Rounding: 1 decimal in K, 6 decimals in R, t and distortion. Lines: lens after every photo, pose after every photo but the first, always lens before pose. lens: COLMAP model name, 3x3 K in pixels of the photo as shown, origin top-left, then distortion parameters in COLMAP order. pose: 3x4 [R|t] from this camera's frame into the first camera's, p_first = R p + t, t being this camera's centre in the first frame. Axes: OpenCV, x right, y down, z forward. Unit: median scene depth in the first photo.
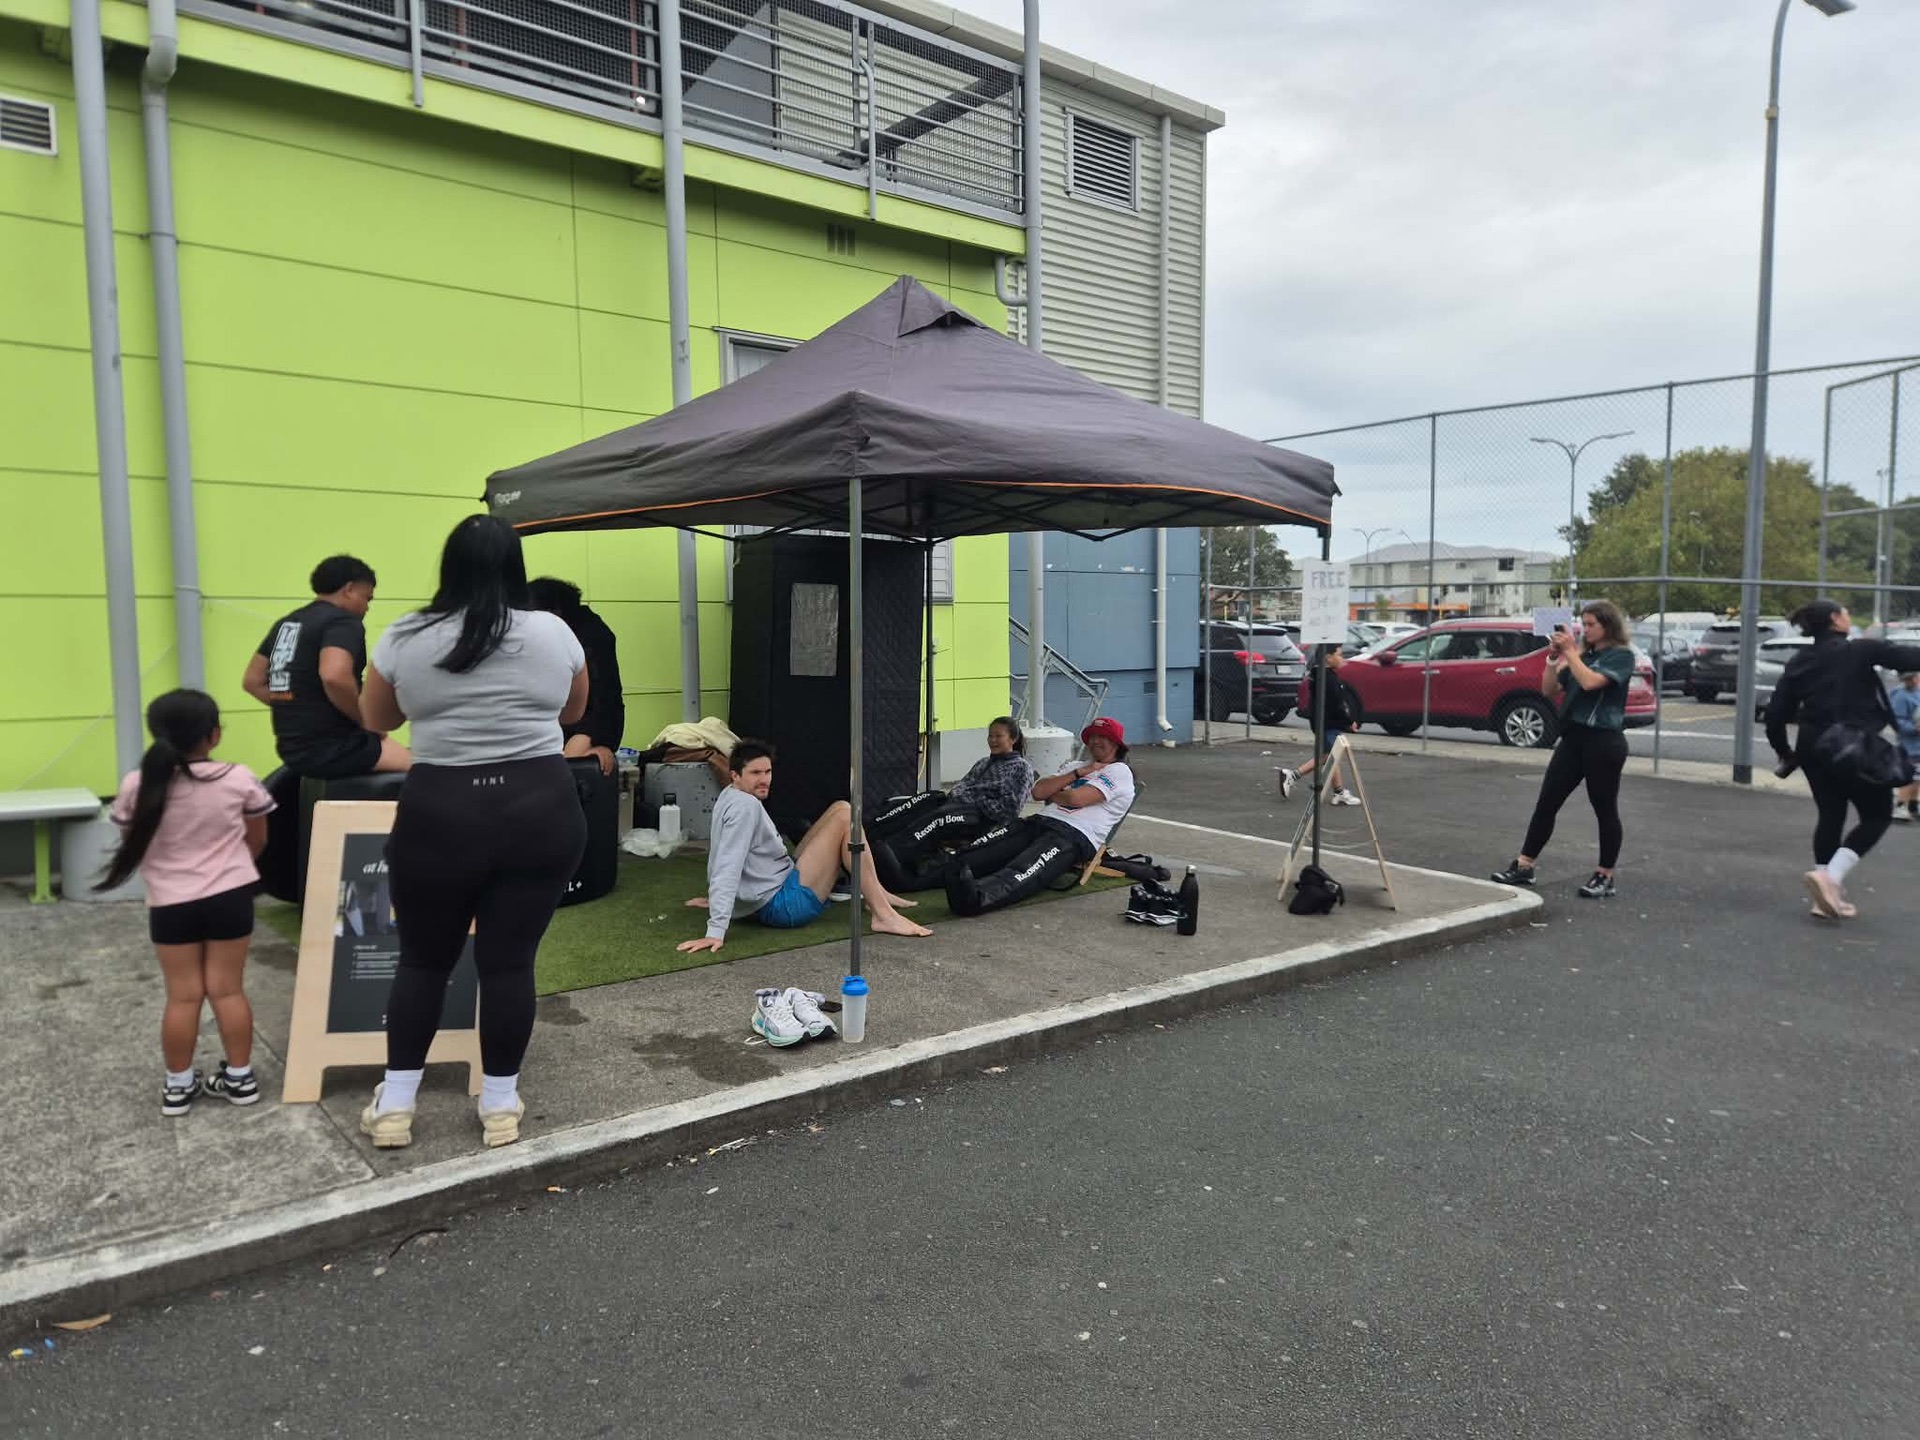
lens RADIAL K [[1264.9, 0, 957.5], [0, 1264.9, 702.7], [0, 0, 1]] dist [0.074221, -0.071846]
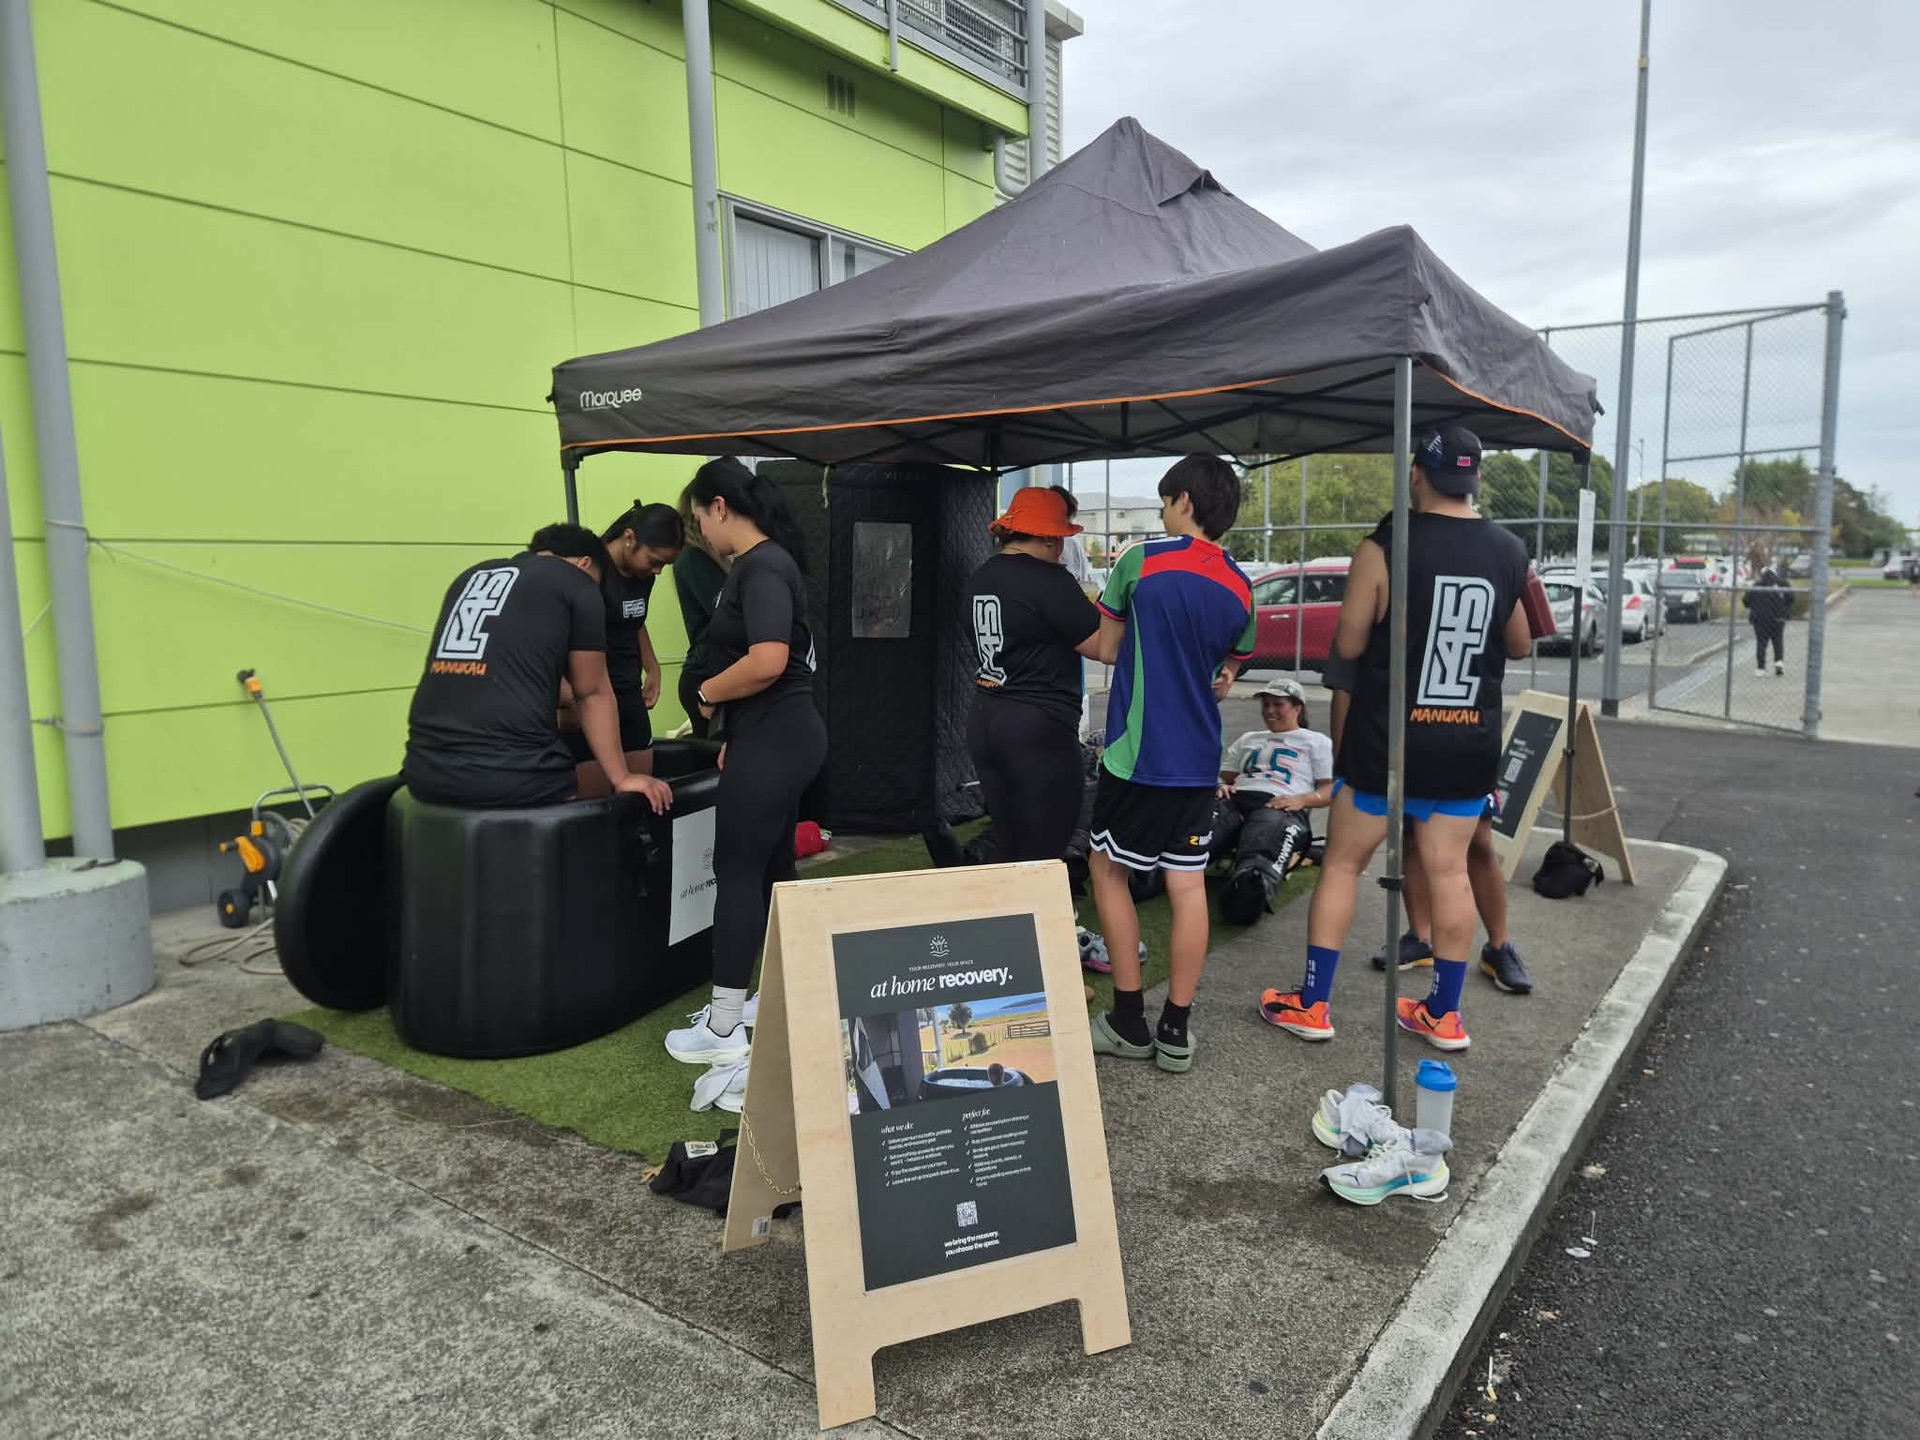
lens RADIAL K [[1264.9, 0, 957.5], [0, 1264.9, 702.7], [0, 0, 1]] dist [0.074221, -0.071846]
pose [[0.965606, -0.037159, 0.257342, -0.185307], [0.026903, 0.998701, 0.043262, -0.008991], [-0.258616, -0.034851, 0.965351, 0.140228]]
